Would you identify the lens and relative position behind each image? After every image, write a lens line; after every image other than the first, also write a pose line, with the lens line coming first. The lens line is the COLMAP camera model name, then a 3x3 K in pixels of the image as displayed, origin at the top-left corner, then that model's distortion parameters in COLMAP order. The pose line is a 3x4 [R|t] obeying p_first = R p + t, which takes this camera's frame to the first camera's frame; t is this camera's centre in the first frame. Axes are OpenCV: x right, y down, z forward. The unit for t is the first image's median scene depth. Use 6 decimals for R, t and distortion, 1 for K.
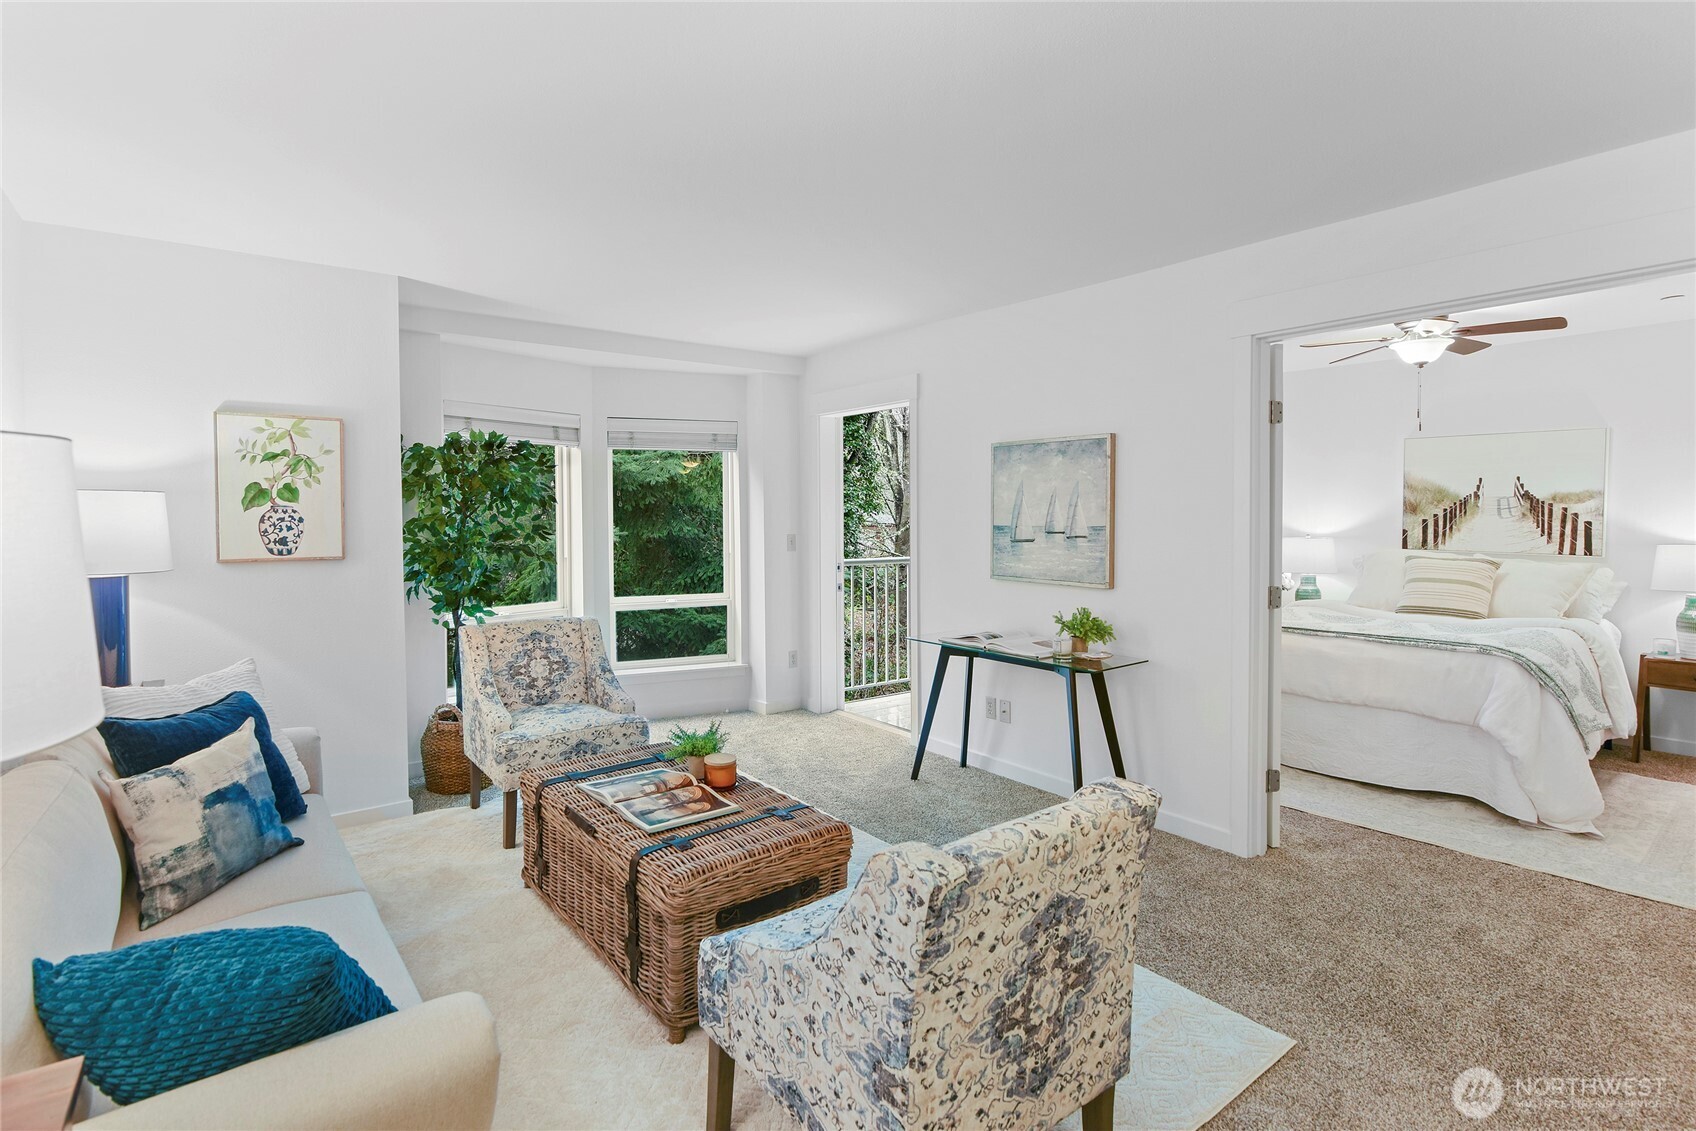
lens RADIAL K [[806.1, 0, 807.3], [0, 806.1, 530.9], [0, 0, 1]] dist [-0.014398, 0.001663]
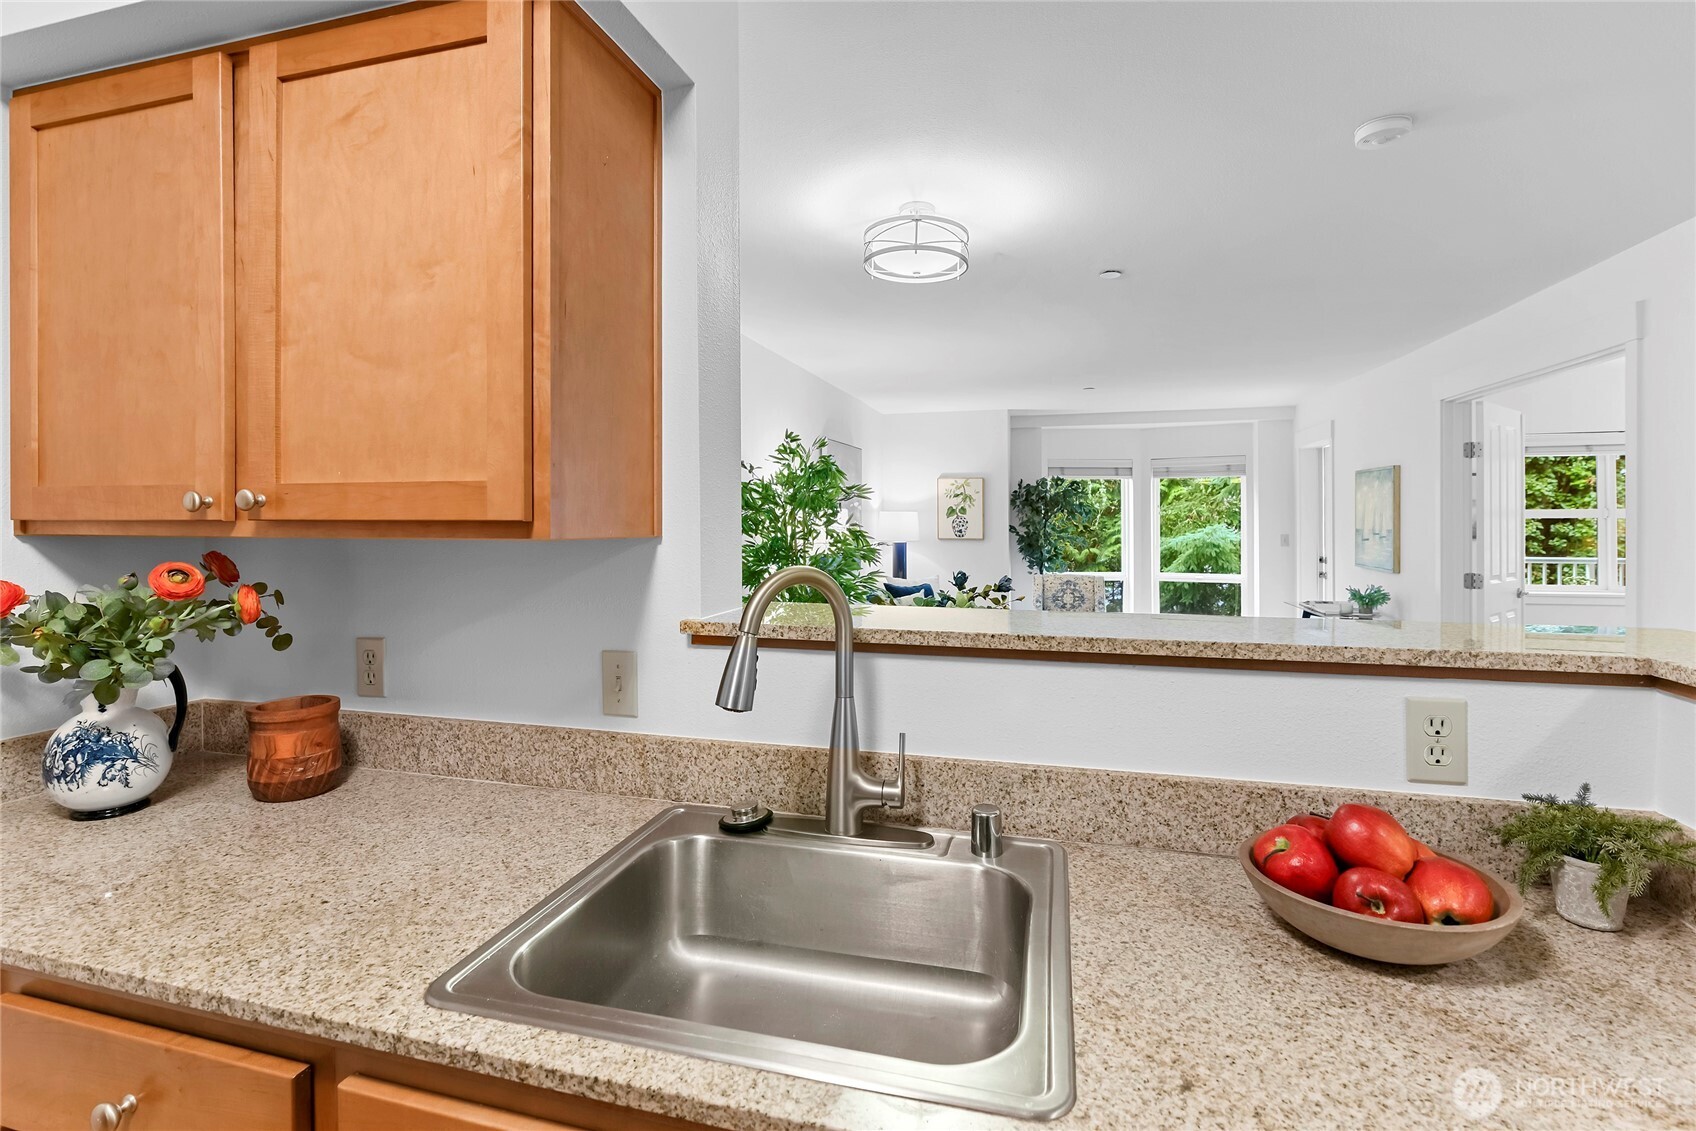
lens RADIAL K [[806.1, 0, 831.1], [0, 806.1, 511.8], [0, 0, 1]] dist [-0.014398, 0.001663]
pose [[0.612522, -0.003524, -0.790445, 0.829373], [-0.017485, 0.999685, -0.018006, 0.004647], [0.790260, 0.024850, 0.612268, -0.634537]]
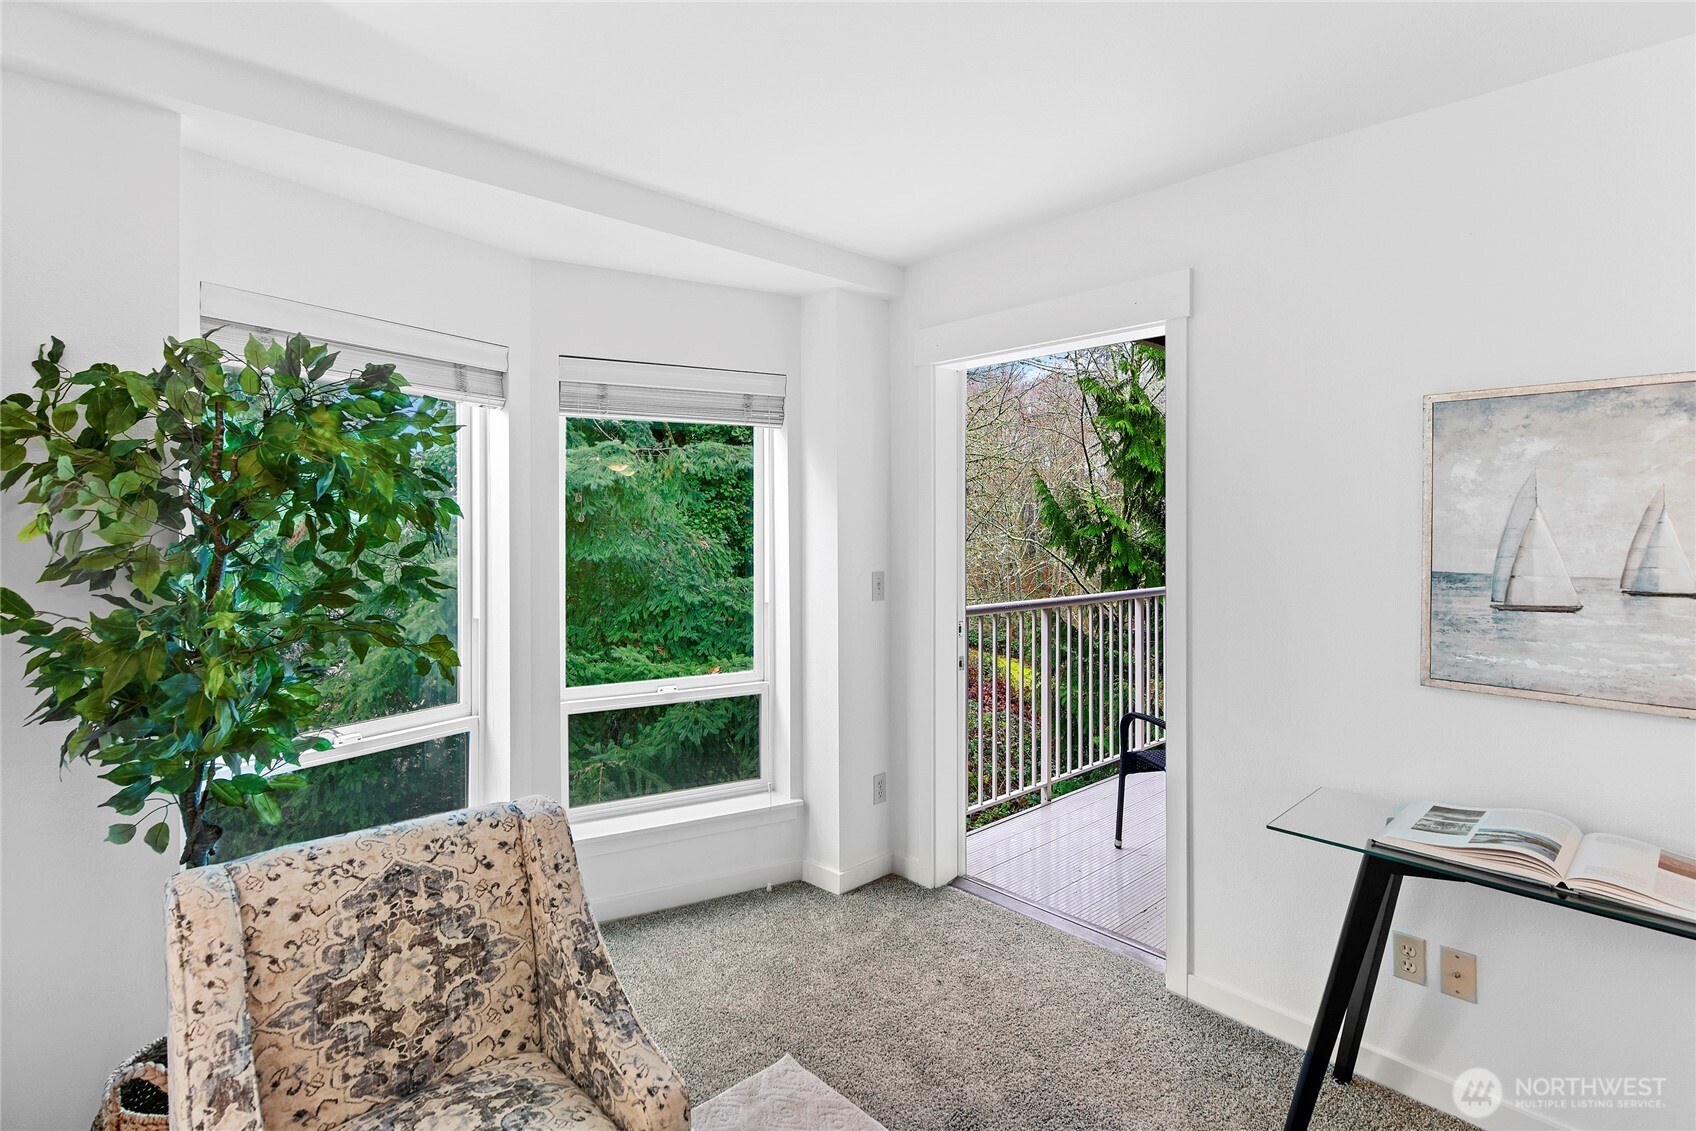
lens RADIAL K [[806.1, 0, 786.8], [0, 806.1, 532.0], [0, 0, 1]] dist [-0.014398, 0.001663]
pose [[0.996486, 0.005407, 0.083588, -0.188166], [-0.004402, 0.999916, -0.012200, -0.023623], [-0.083647, 0.011789, 0.996426, 0.604941]]
